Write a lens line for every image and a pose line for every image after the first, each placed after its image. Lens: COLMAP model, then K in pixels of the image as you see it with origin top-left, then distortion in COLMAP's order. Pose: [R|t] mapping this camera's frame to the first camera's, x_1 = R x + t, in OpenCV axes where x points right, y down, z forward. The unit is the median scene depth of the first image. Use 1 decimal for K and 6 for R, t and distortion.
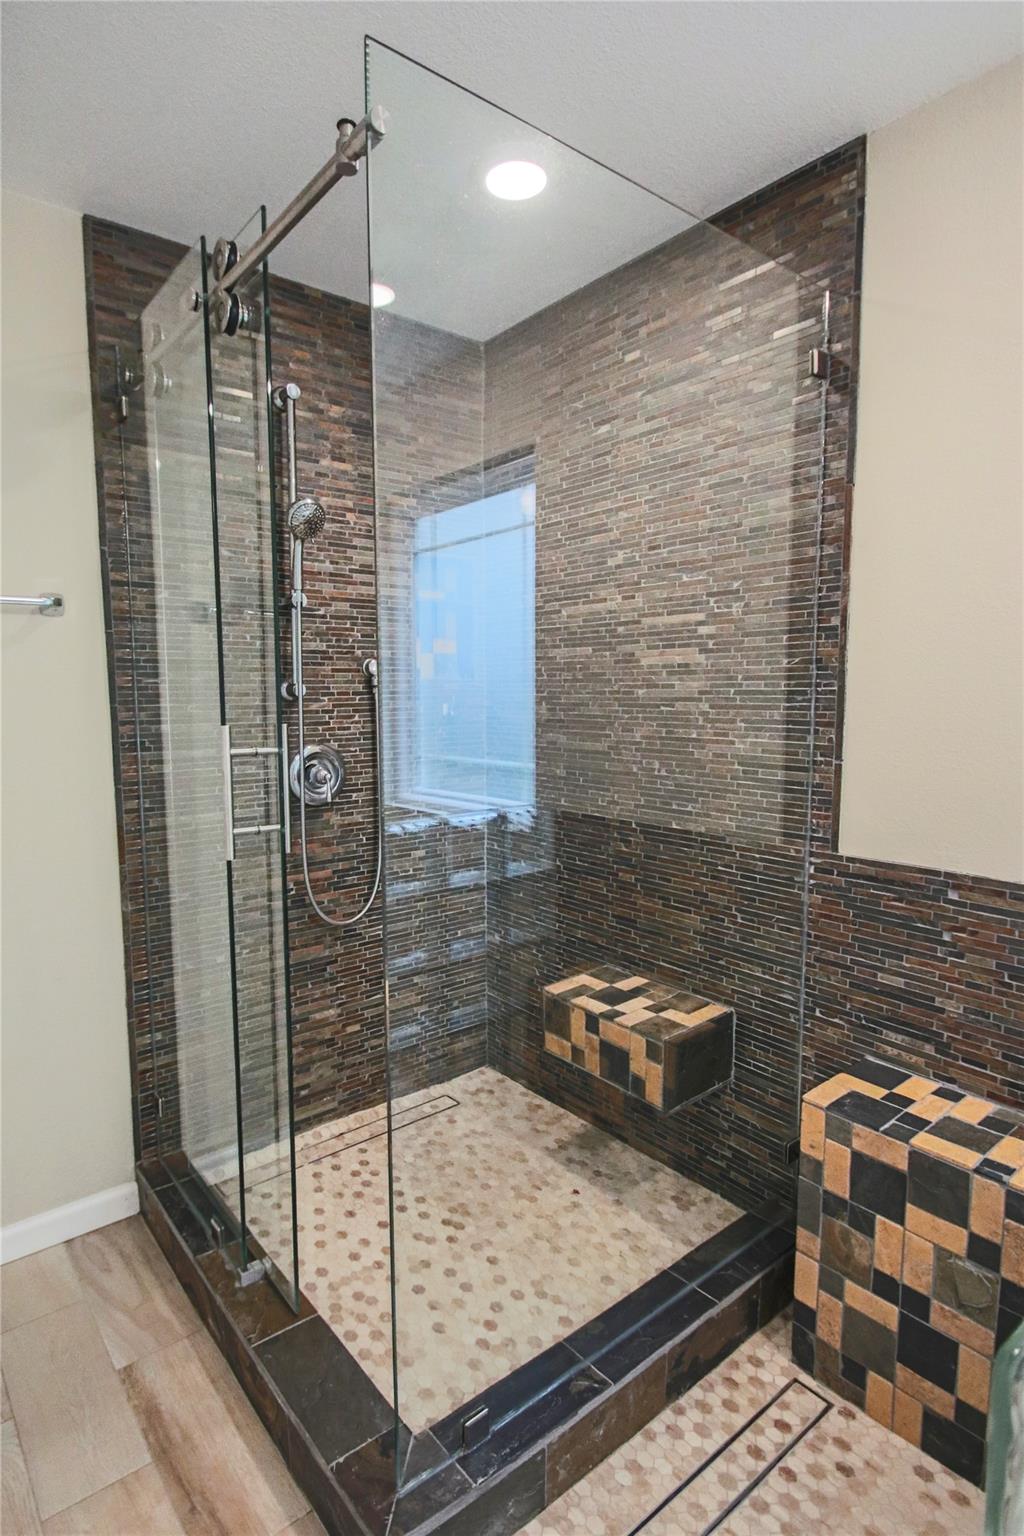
lens RADIAL K [[799.6, 0, 477.1], [0, 799.6, 775.7], [0, 0, 1]] dist [-0.005380, 0.000572]
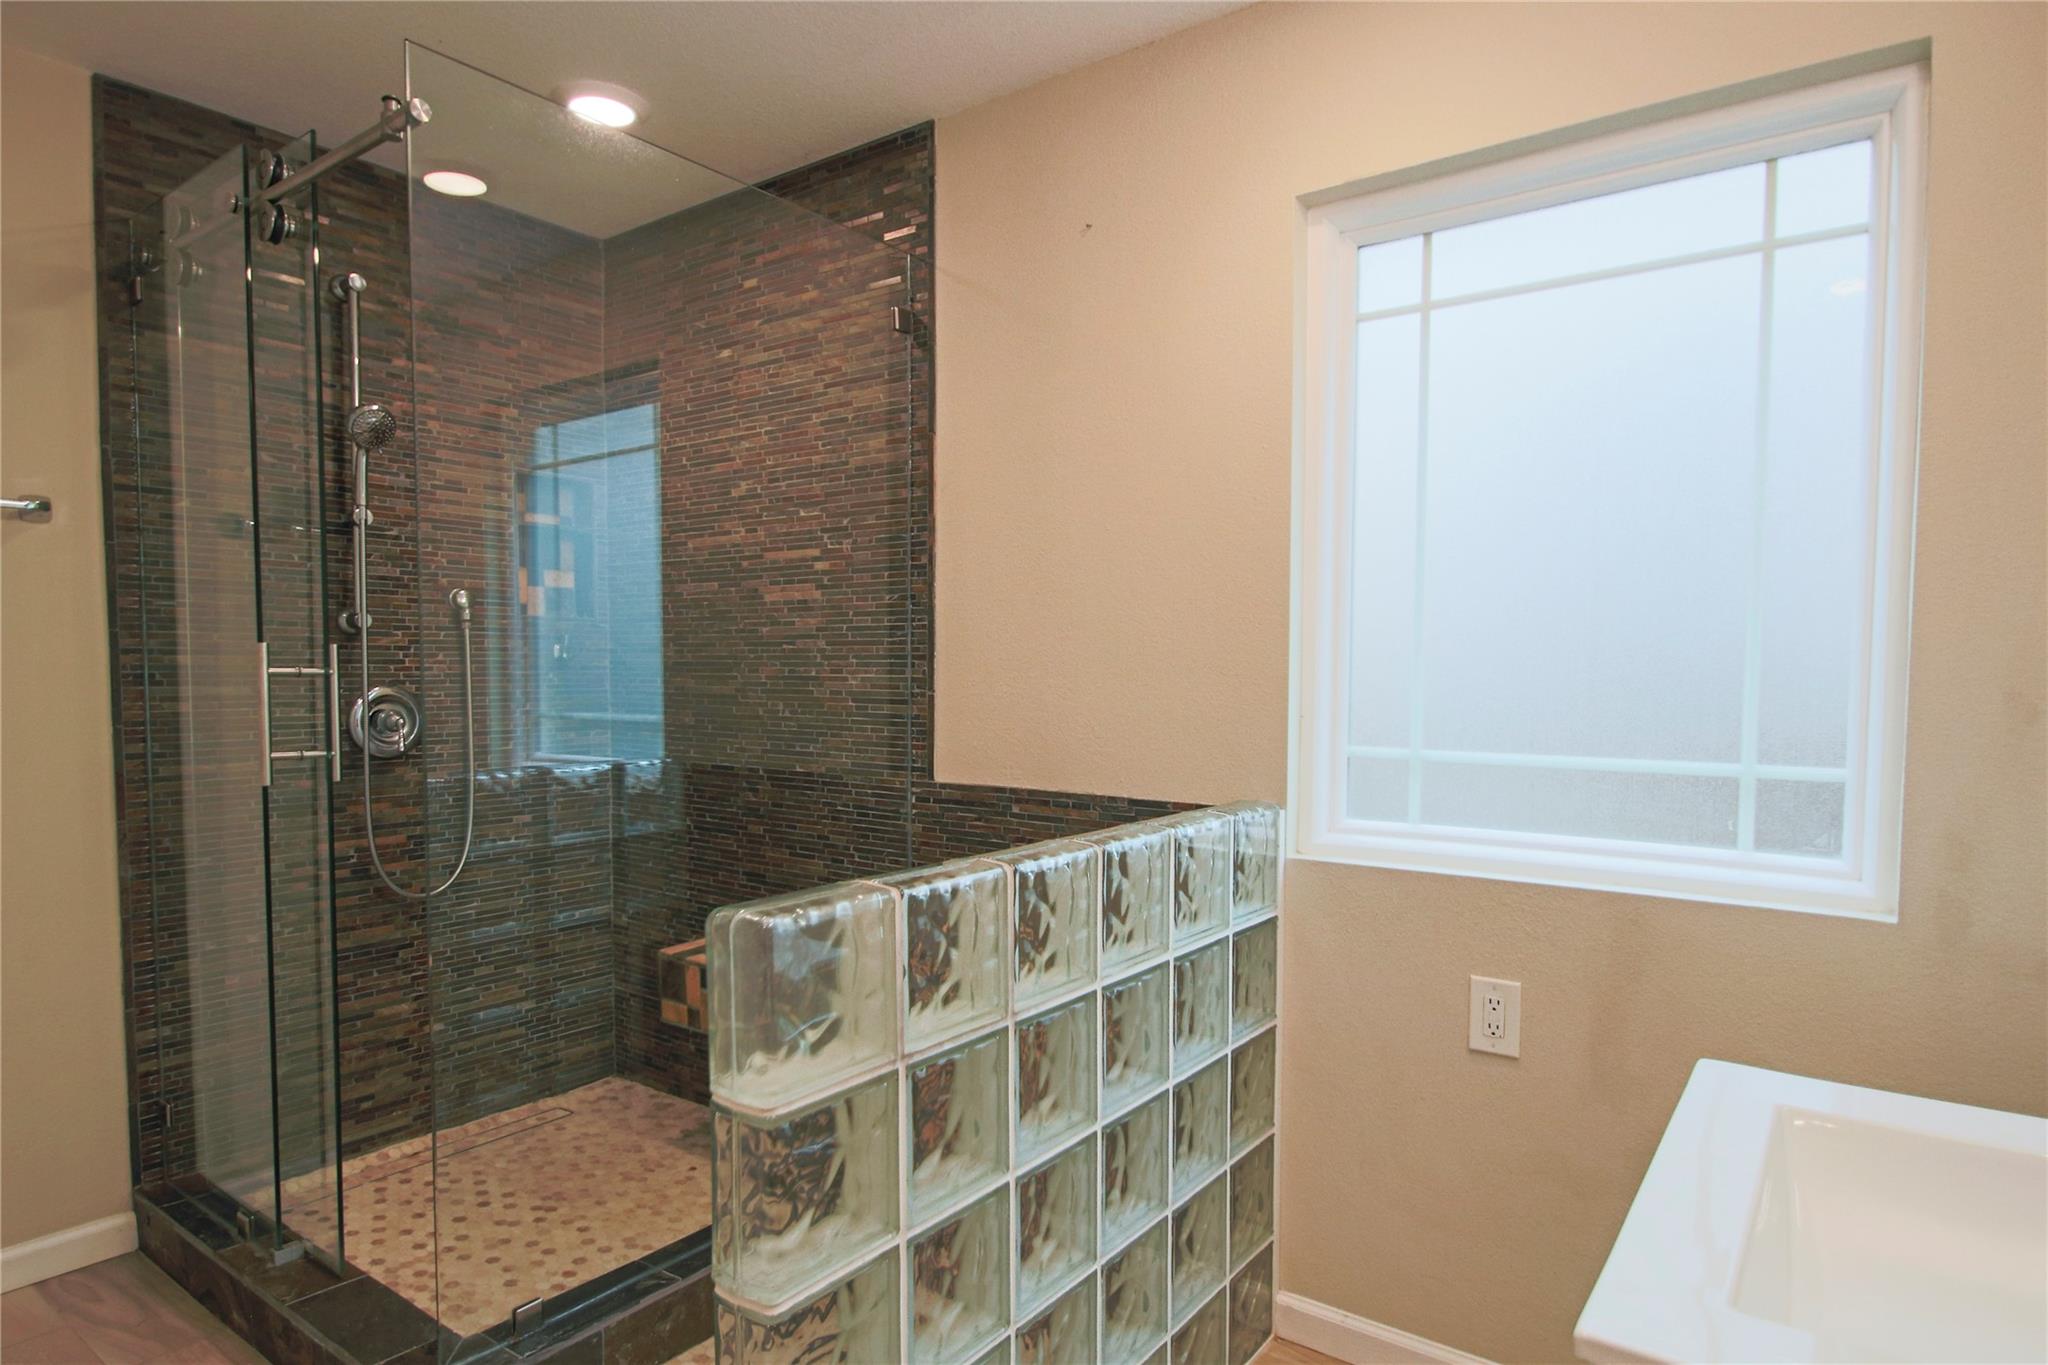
lens RADIAL K [[1141.0, 0, 1024.4], [0, 1141.0, 731.4], [0, 0, 1]] dist [0.002496, -0.011975]
pose [[0.961362, -0.004138, 0.275256, 0.134481], [0.018429, 0.998611, -0.049351, 0.092859], [-0.274670, 0.052517, 0.960103, -0.398663]]
